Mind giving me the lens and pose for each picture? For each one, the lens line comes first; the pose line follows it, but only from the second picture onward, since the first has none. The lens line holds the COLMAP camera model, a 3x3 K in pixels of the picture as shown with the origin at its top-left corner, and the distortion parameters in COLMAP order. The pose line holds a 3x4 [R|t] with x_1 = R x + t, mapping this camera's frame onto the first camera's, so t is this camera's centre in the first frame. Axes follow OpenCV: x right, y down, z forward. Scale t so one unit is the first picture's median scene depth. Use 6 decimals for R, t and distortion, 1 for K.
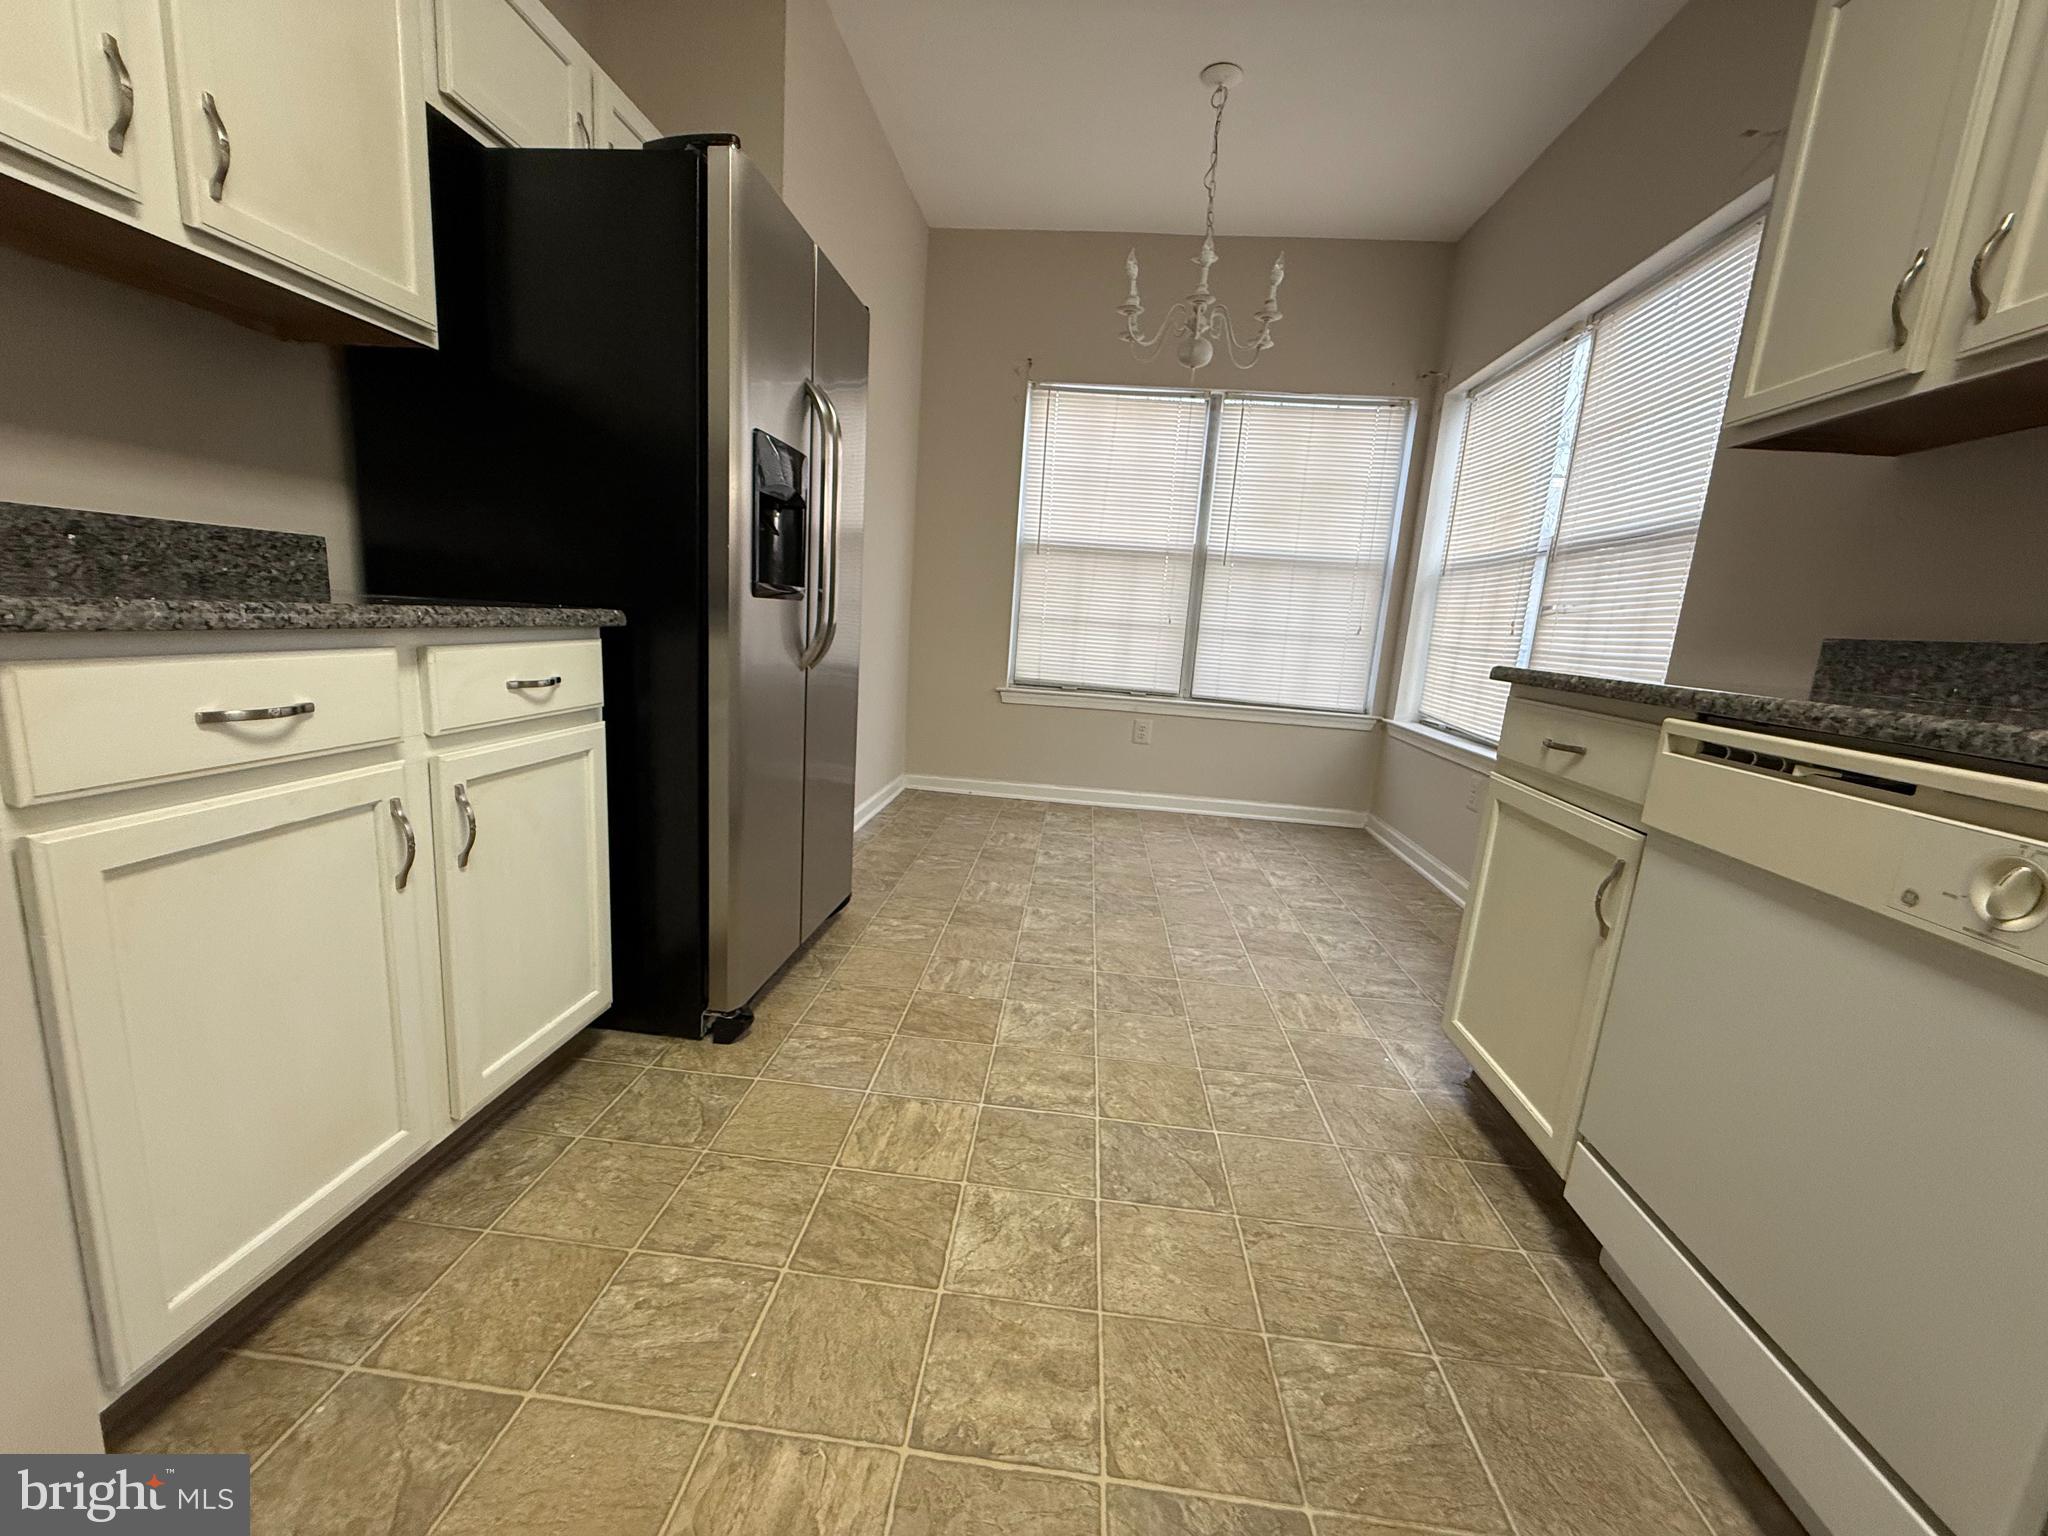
lens RADIAL K [[819.3, 0, 1005.0], [0, 819.3, 777.2], [0, 0, 1]] dist [0.009648, -0.000178]
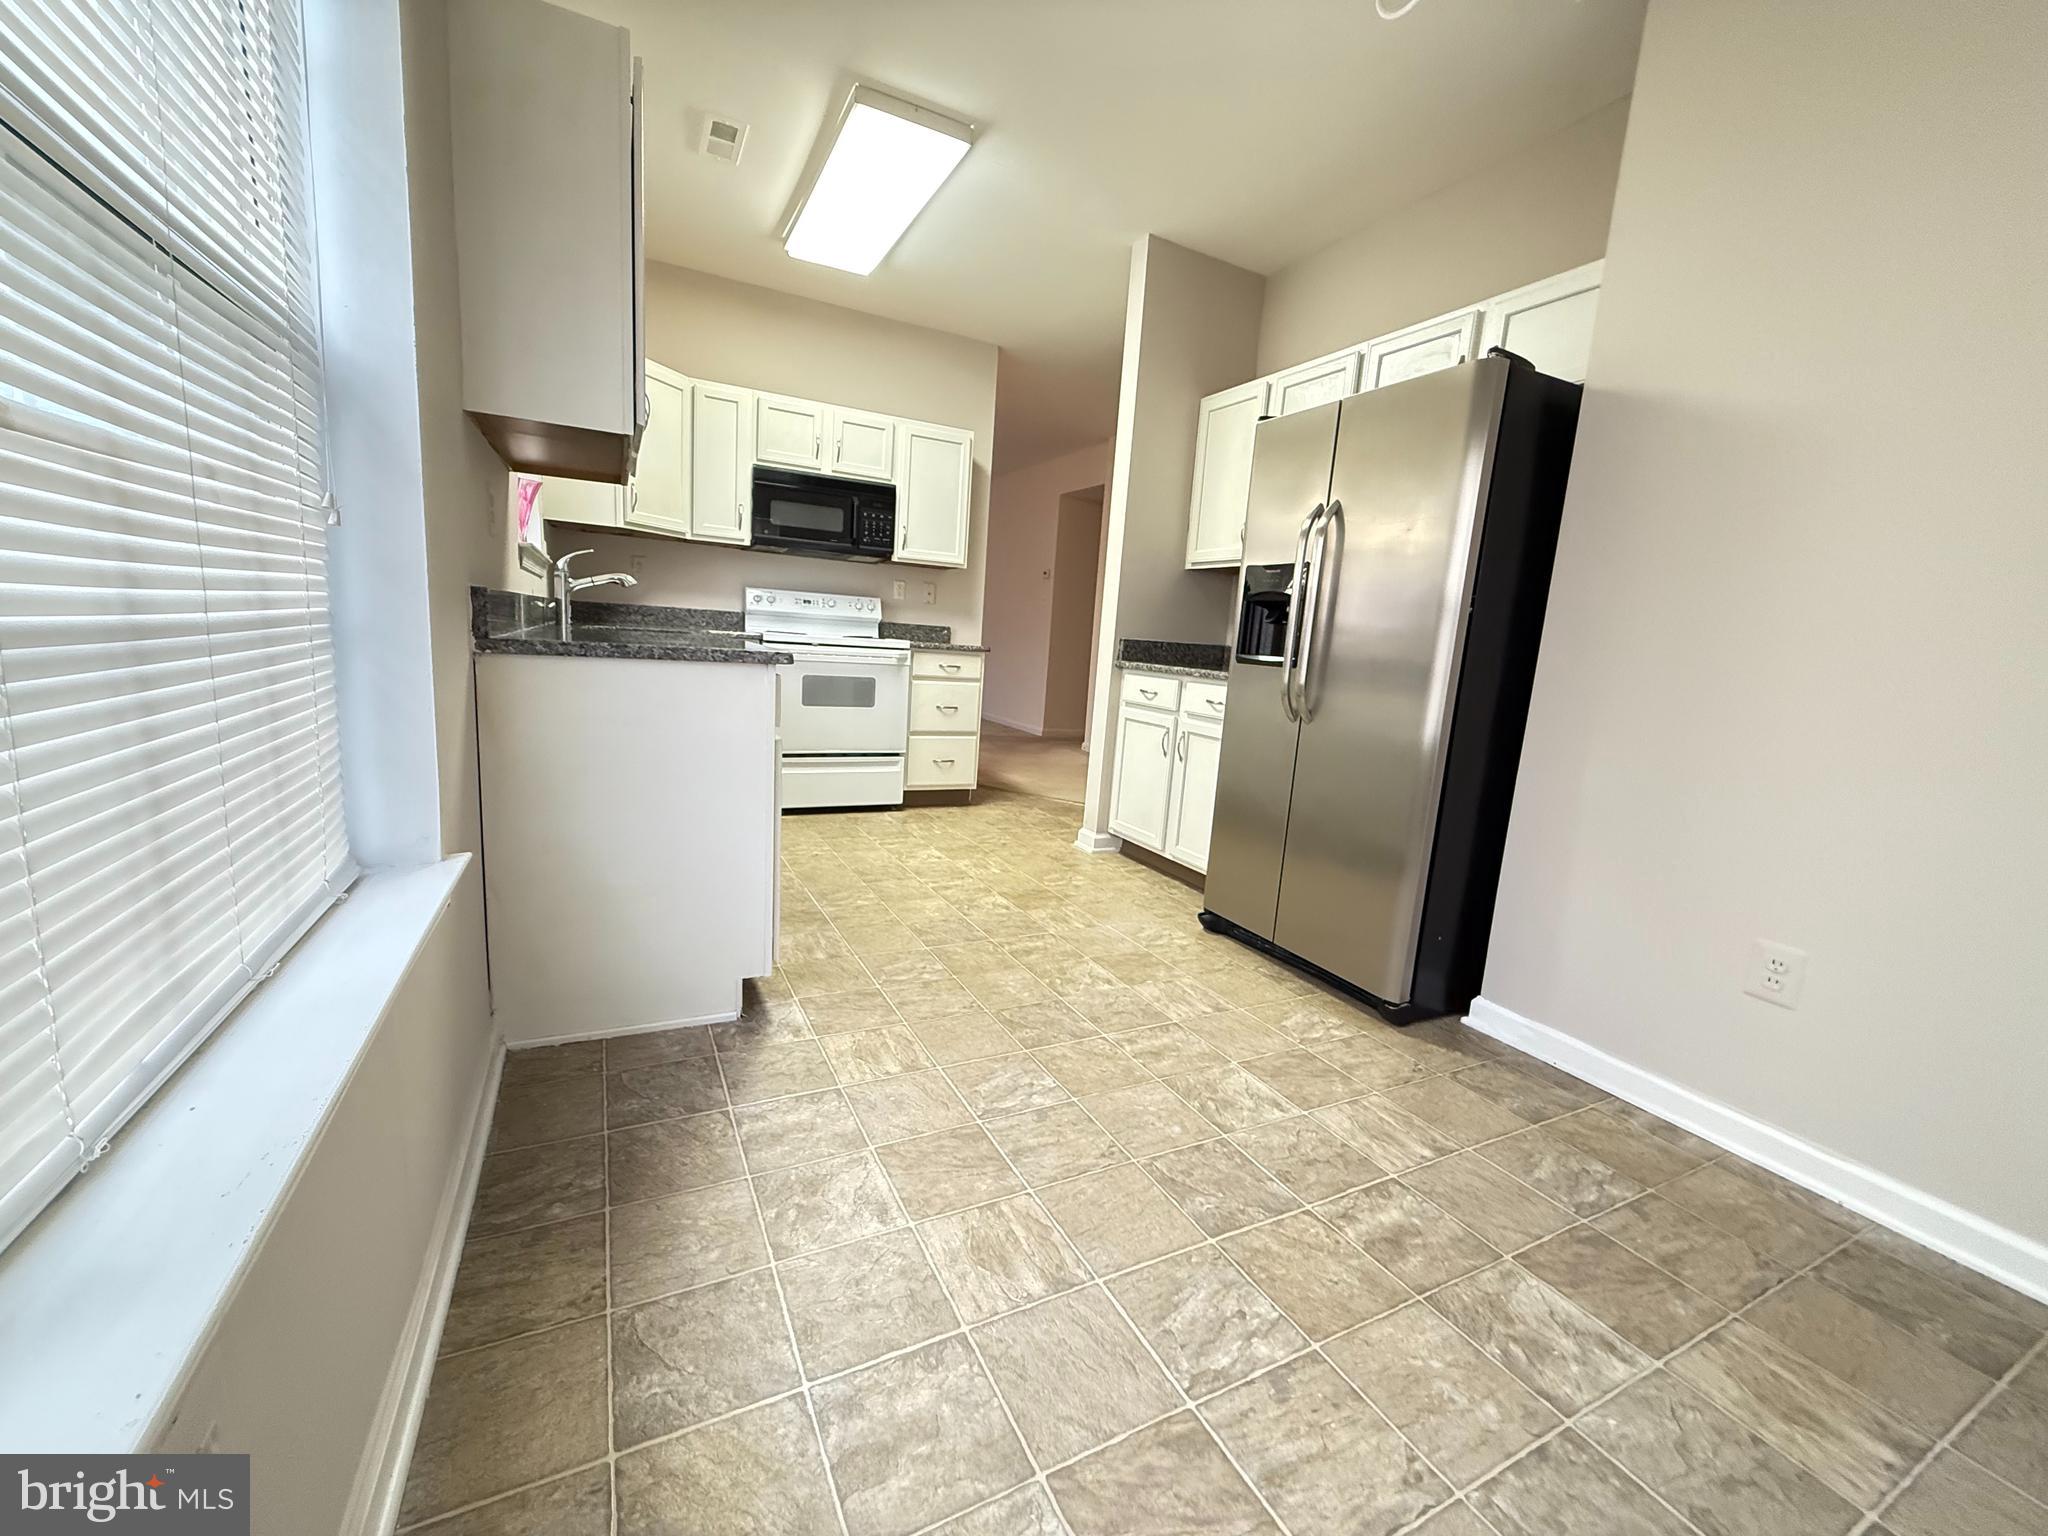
lens RADIAL K [[819.3, 0, 1019.4], [0, 819.3, 765.1], [0, 0, 1]] dist [0.009648, -0.000178]
pose [[-0.832740, -0.038873, -0.552299, 0.717387], [-0.227859, 0.933201, 0.277877, -0.283973], [0.504604, 0.357246, -0.785971, 1.582003]]
